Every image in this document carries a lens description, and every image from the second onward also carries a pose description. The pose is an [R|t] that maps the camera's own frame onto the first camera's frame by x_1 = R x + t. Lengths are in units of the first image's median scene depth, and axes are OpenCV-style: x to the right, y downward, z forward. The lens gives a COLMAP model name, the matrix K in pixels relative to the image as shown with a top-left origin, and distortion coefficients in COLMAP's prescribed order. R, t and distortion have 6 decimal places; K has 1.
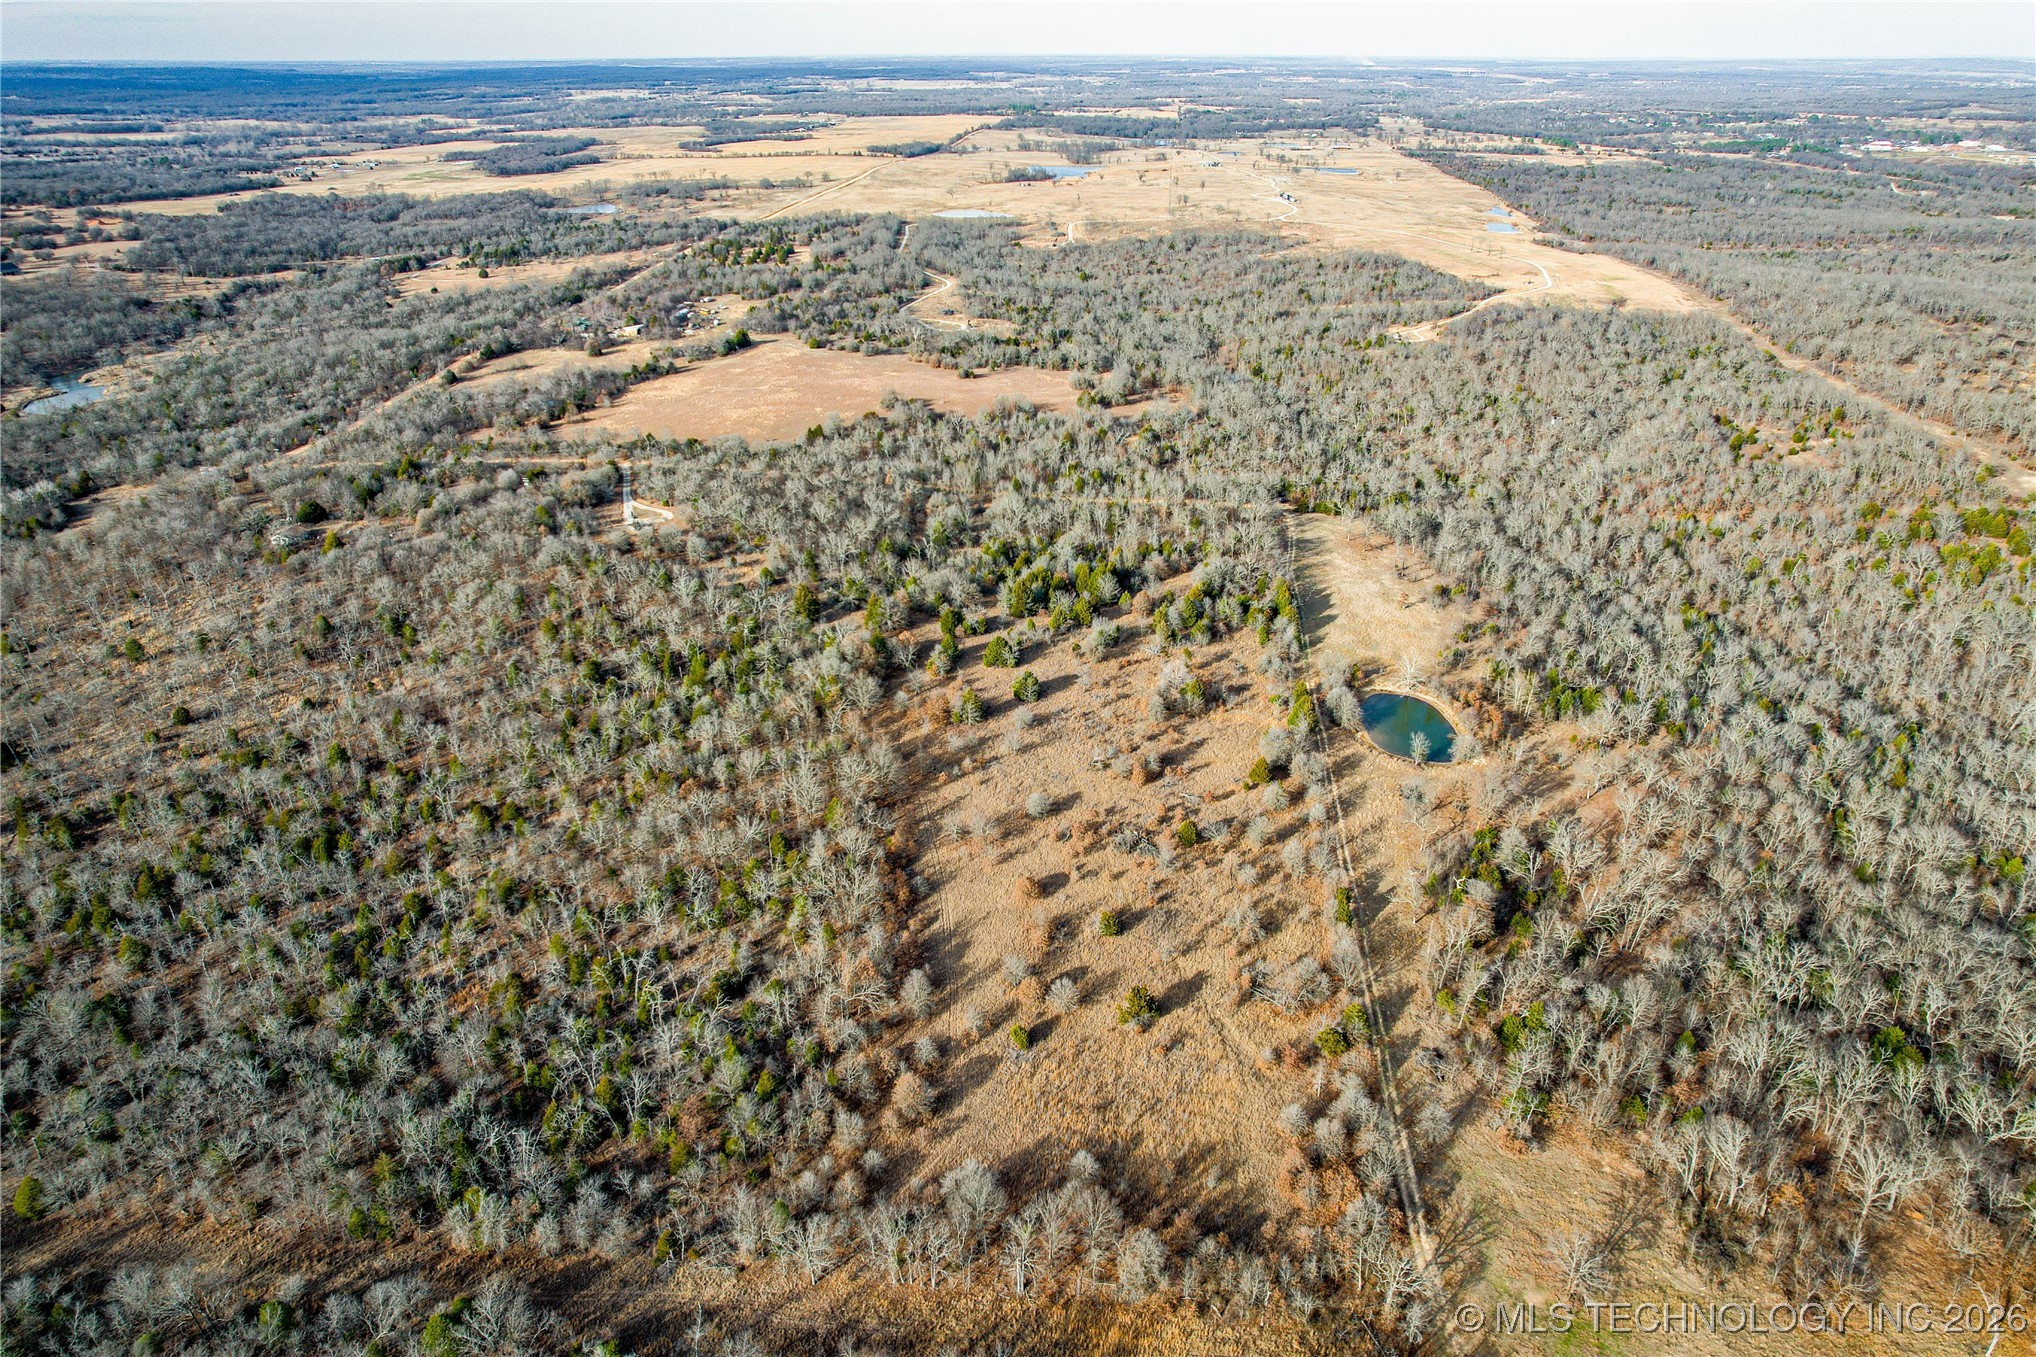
lens RADIAL K [[1328.0, 0, 1018.0], [0, 1328.0, 678.5], [0, 0, 1]] dist [-0.081258, 0.082218]
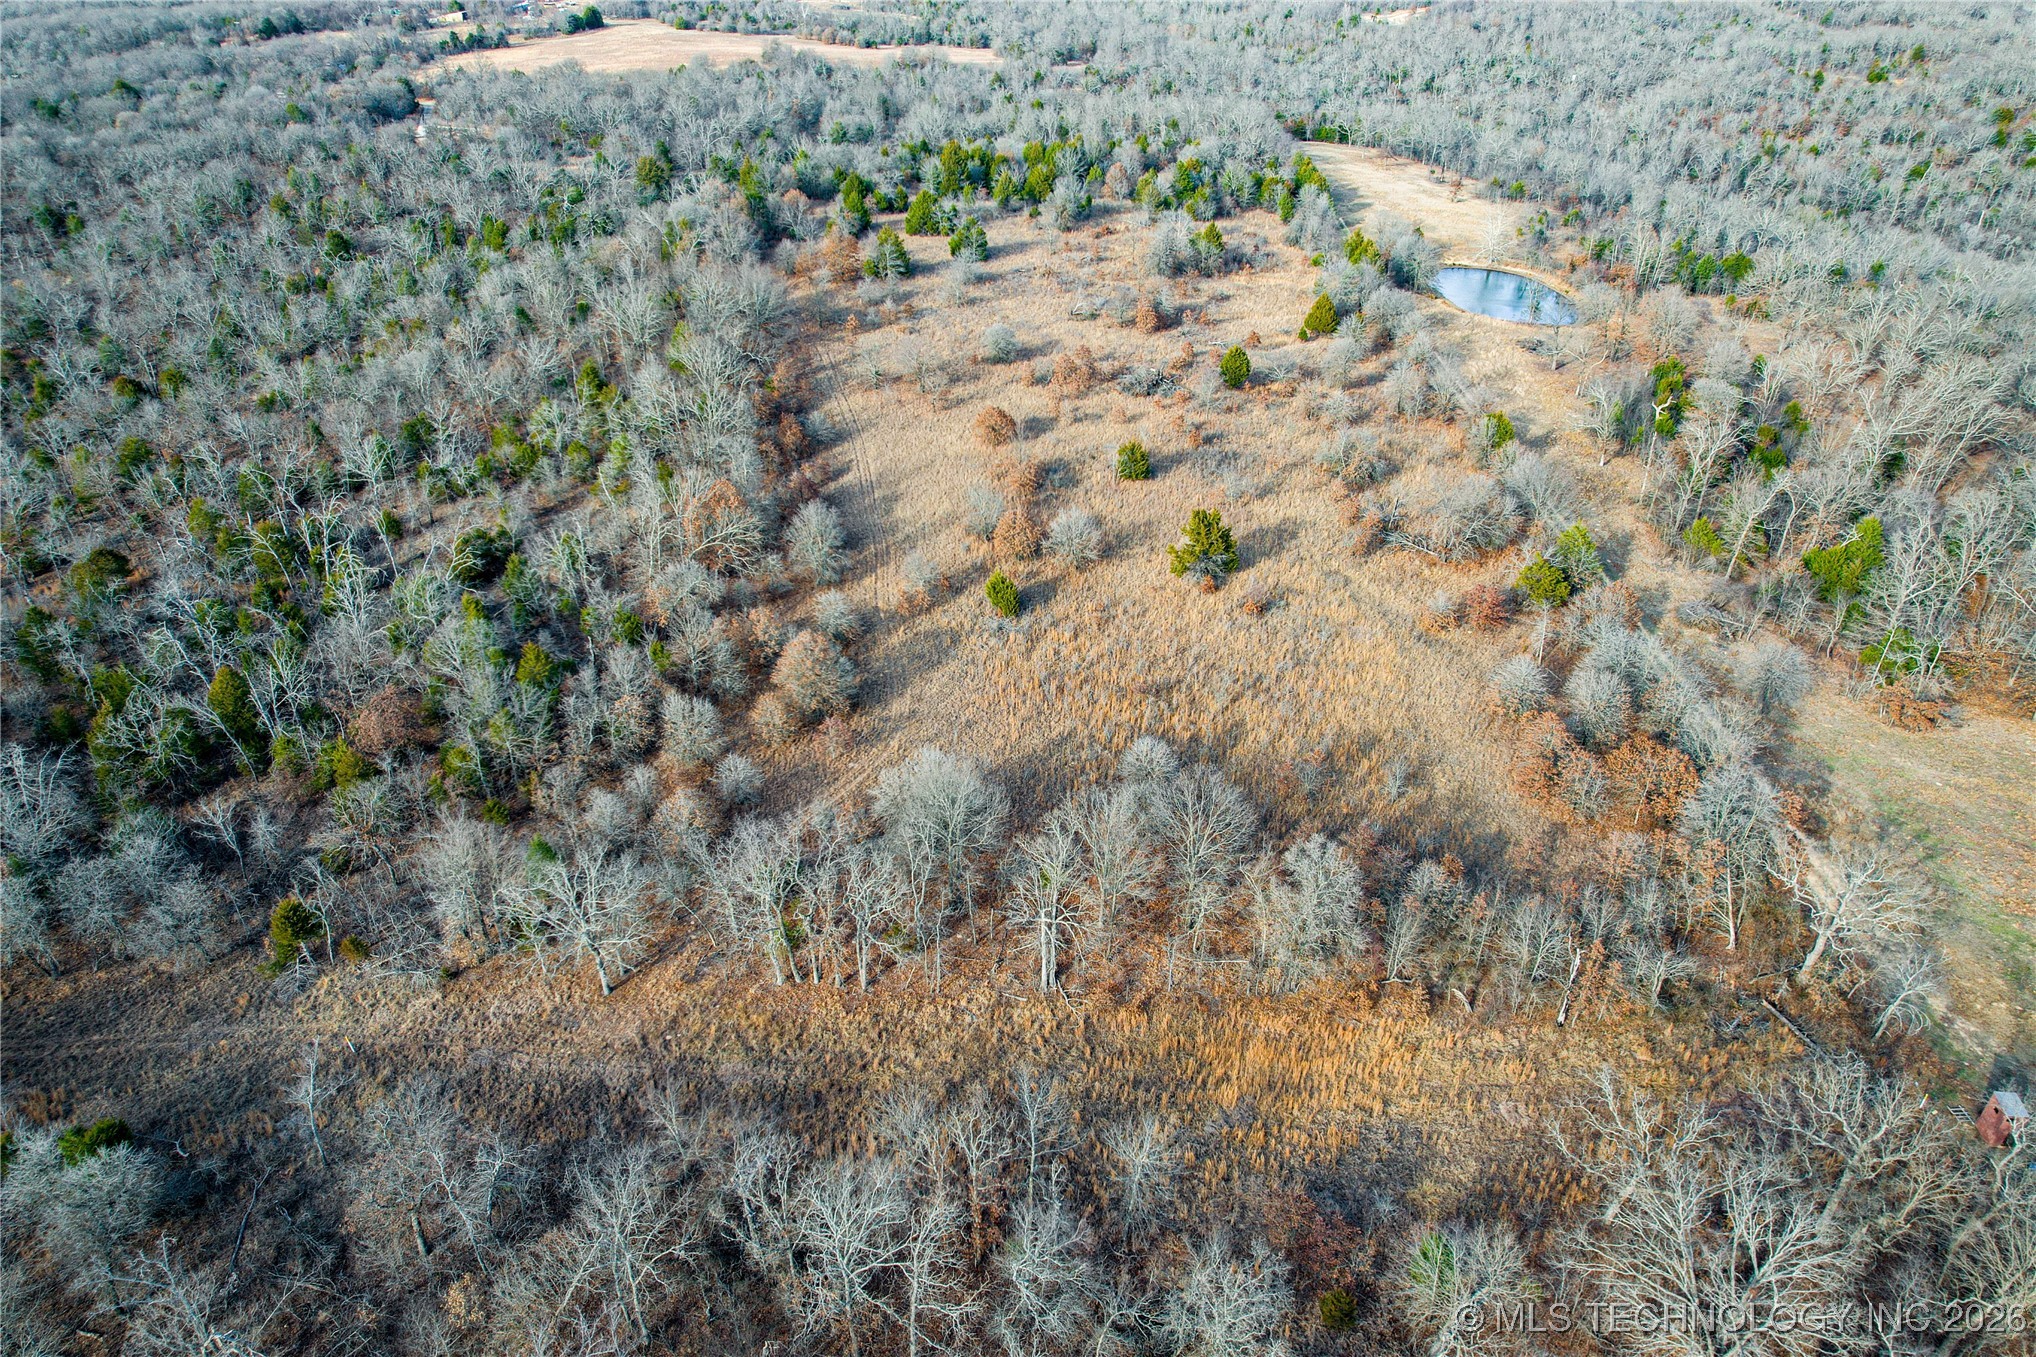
lens RADIAL K [[1326.6, 0, 1018.0], [0, 1326.6, 678.5], [0, 0, 1]] dist [-0.038703, -0.001083]
pose [[0.997490, -0.033144, 0.062569, -0.008961], [0.026709, 0.994525, 0.101029, 0.078603], [-0.065575, -0.099104, 0.992914, 0.136408]]
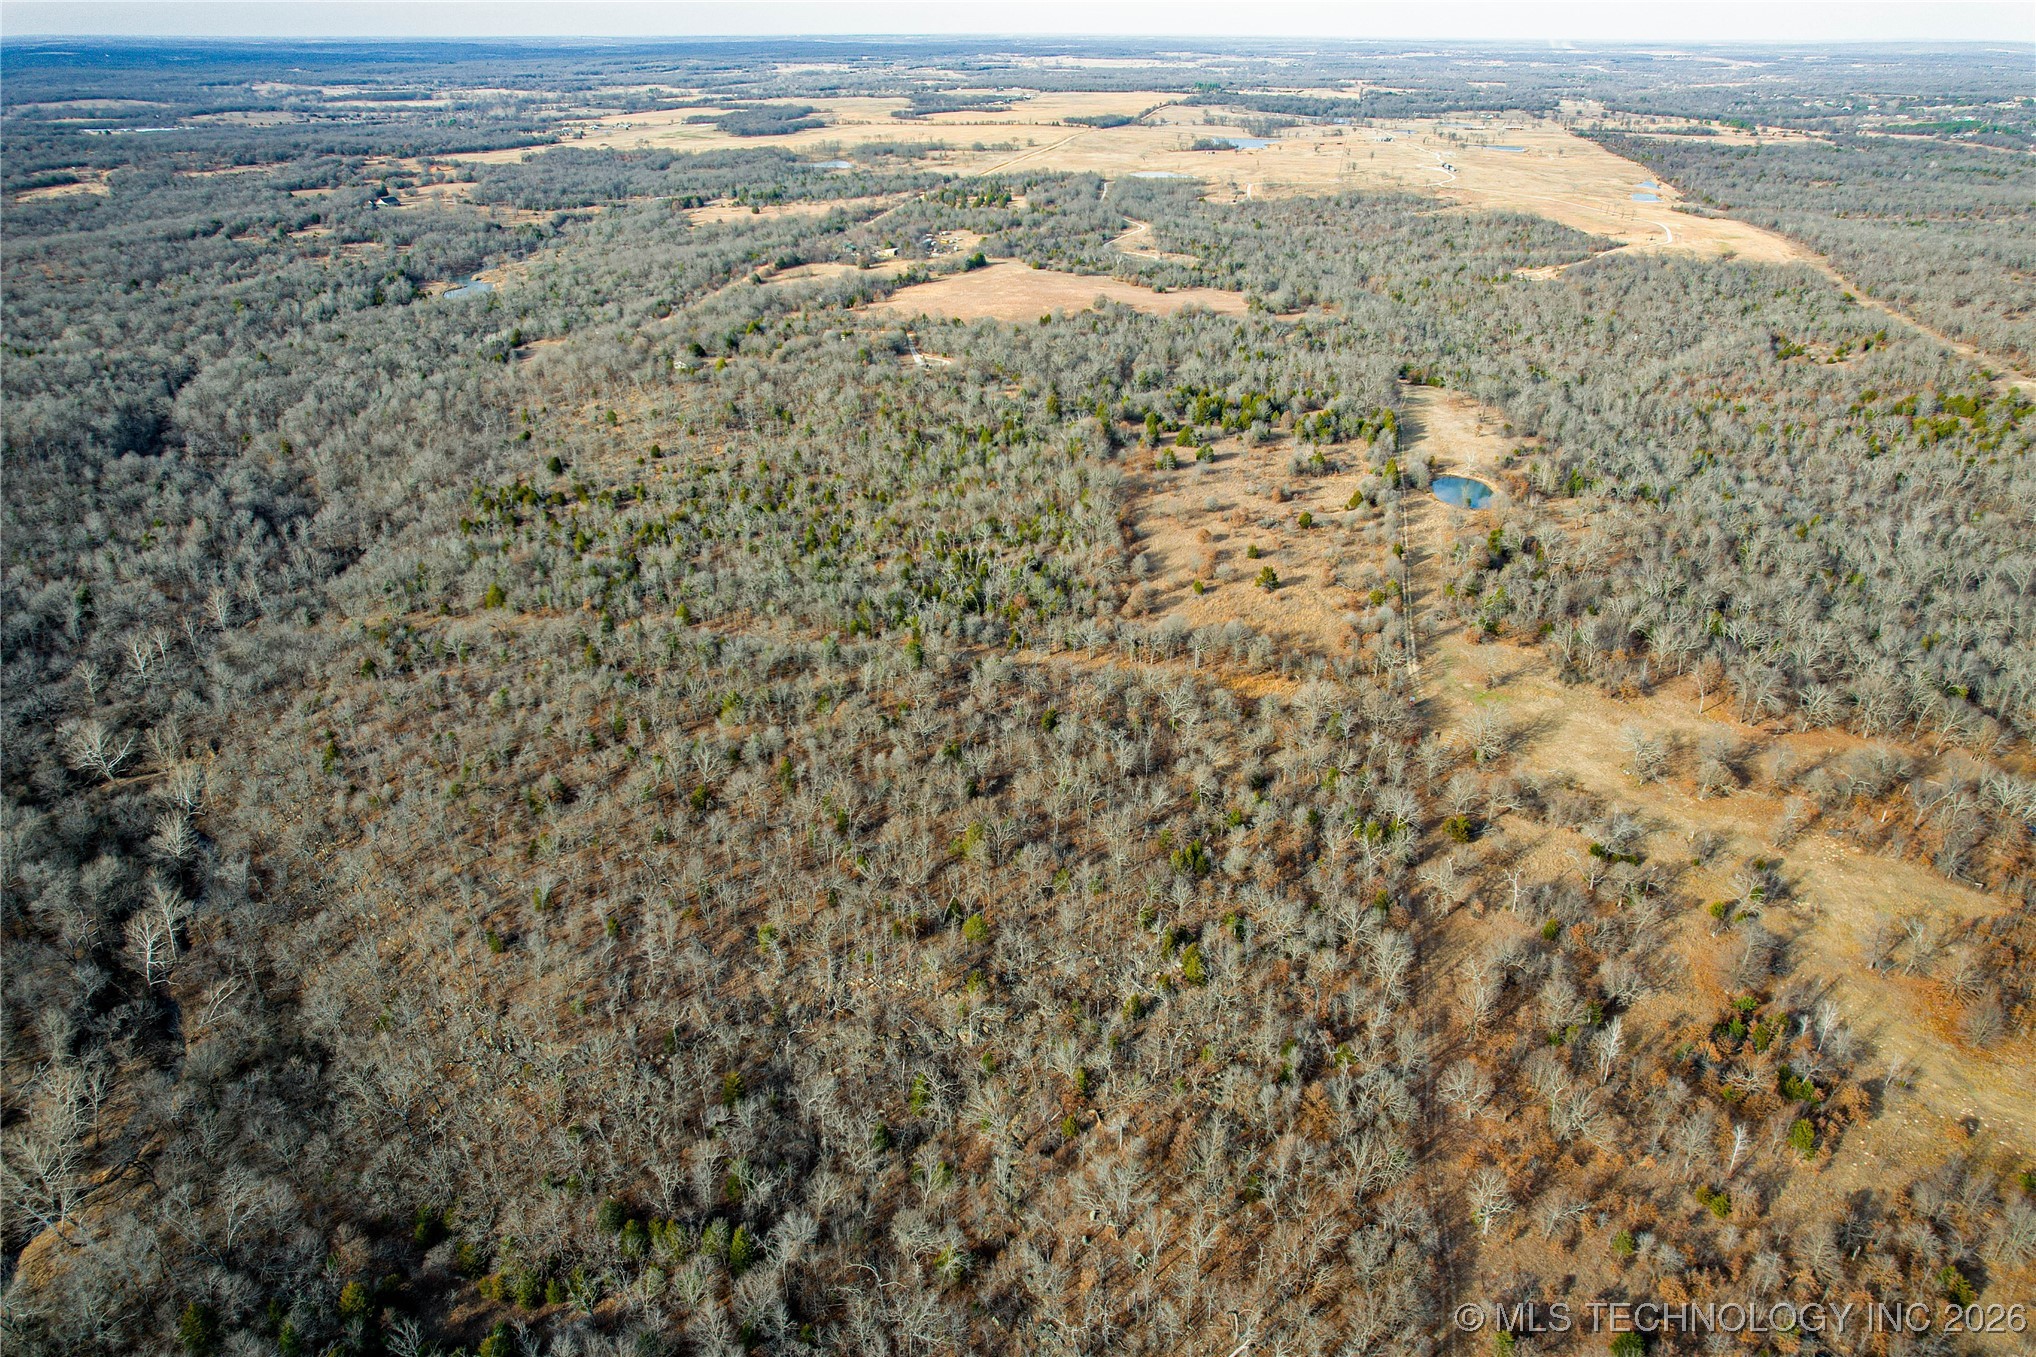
lens RADIAL K [[1328.0, 0, 1018.0], [0, 1328.0, 678.5], [0, 0, 1]] dist [-0.081258, 0.082218]
pose [[0.991975, 0.060830, -0.110838, -0.010722], [-0.059374, 0.998101, 0.016398, 0.118740], [0.111625, -0.009686, 0.993703, -0.247077]]
